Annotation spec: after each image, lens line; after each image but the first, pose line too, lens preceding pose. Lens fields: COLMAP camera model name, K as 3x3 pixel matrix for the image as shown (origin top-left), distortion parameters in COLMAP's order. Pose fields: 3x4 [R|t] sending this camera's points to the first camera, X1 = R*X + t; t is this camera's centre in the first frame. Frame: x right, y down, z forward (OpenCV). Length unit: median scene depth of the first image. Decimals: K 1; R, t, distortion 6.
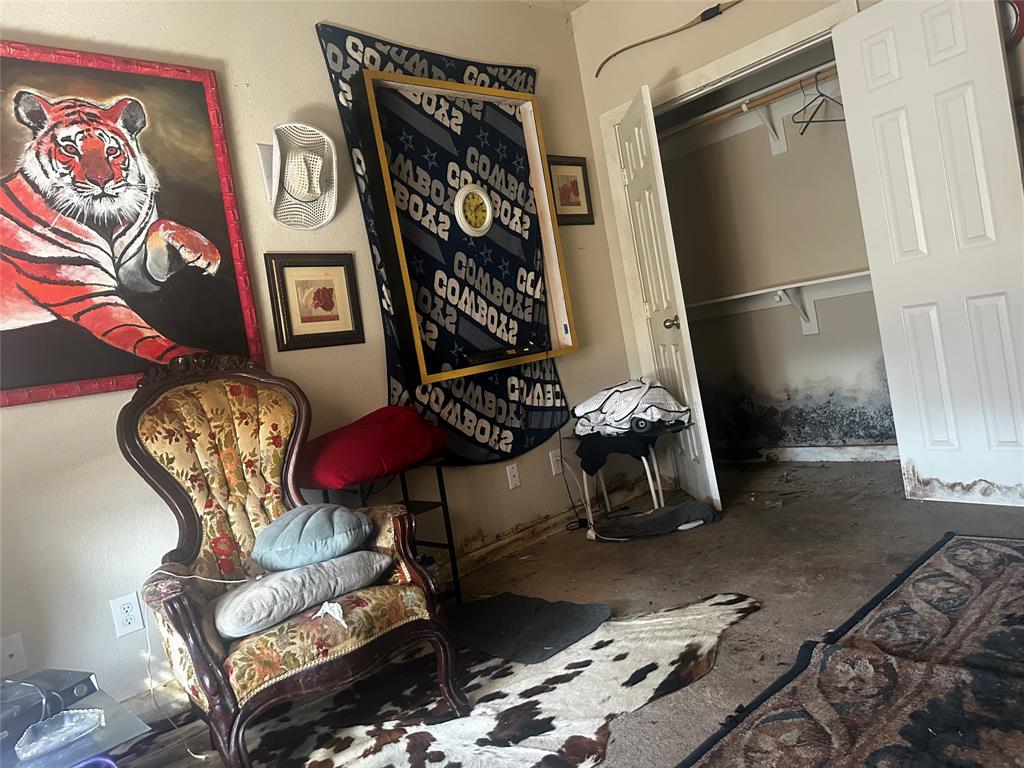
lens RADIAL K [[724.0, 0, 517.2], [0, 724.0, 383.2], [0, 0, 1]] dist [0.018773, -0.033700]
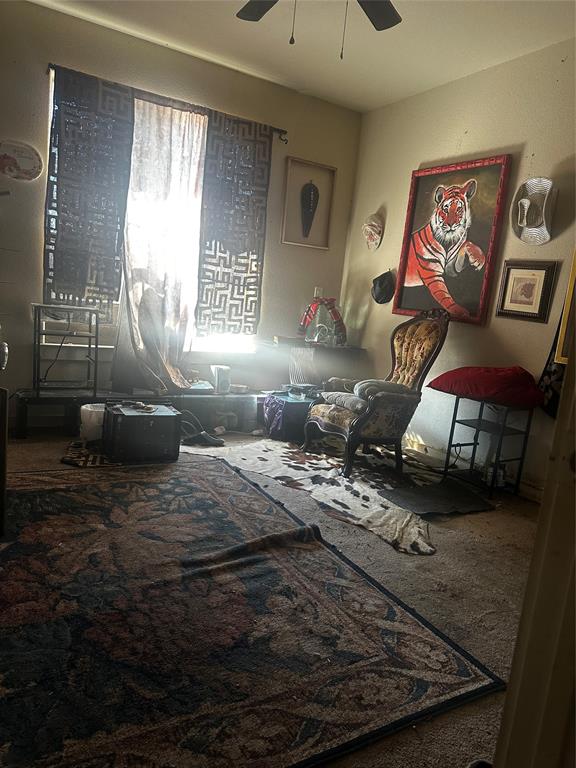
lens RADIAL K [[543.0, 0, 287.7], [0, 543.0, 406.8], [0, 0, 1]] dist [0.018773, -0.033700]
pose [[-0.237354, 0.332981, -0.912571, 1.278941], [-0.106850, 0.924768, 0.365223, -0.322685], [0.965529, 0.184195, -0.183919, 0.943209]]
